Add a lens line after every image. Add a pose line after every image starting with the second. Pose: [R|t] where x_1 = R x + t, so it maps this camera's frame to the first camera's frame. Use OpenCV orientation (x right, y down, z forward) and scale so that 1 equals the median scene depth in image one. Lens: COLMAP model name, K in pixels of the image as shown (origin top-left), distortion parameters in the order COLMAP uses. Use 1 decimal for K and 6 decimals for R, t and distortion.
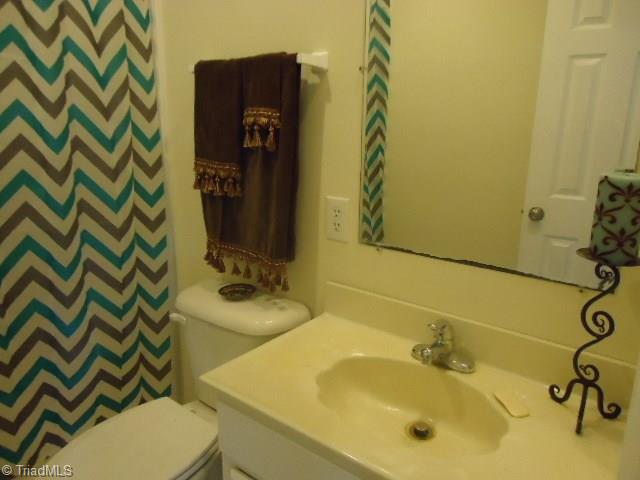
lens RADIAL K [[478.8, 0, 320.0], [0, 478.8, 240.0], [0, 0, 1]] dist [-0.008534, 0.010452]
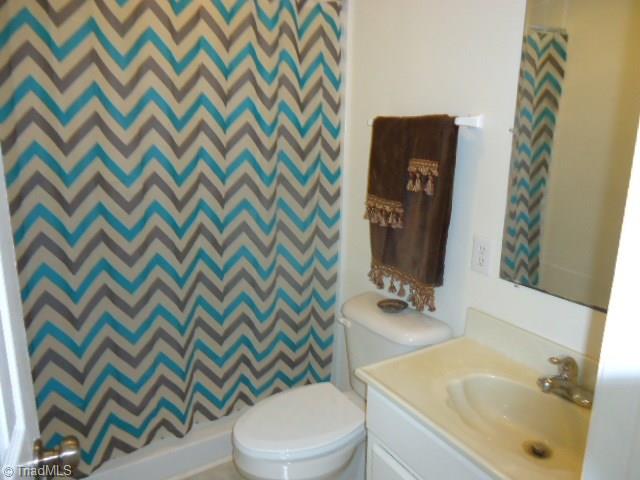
lens RADIAL K [[454.6, 0, 306.5], [0, 454.6, 240.8], [0, 0, 1]] dist [-0.014576, 0.003985]
pose [[0.929017, 0.079074, -0.361489, 0.028037], [-0.086226, 0.996269, -0.003671, -0.032188], [0.359850, 0.034580, 0.932369, -0.150007]]
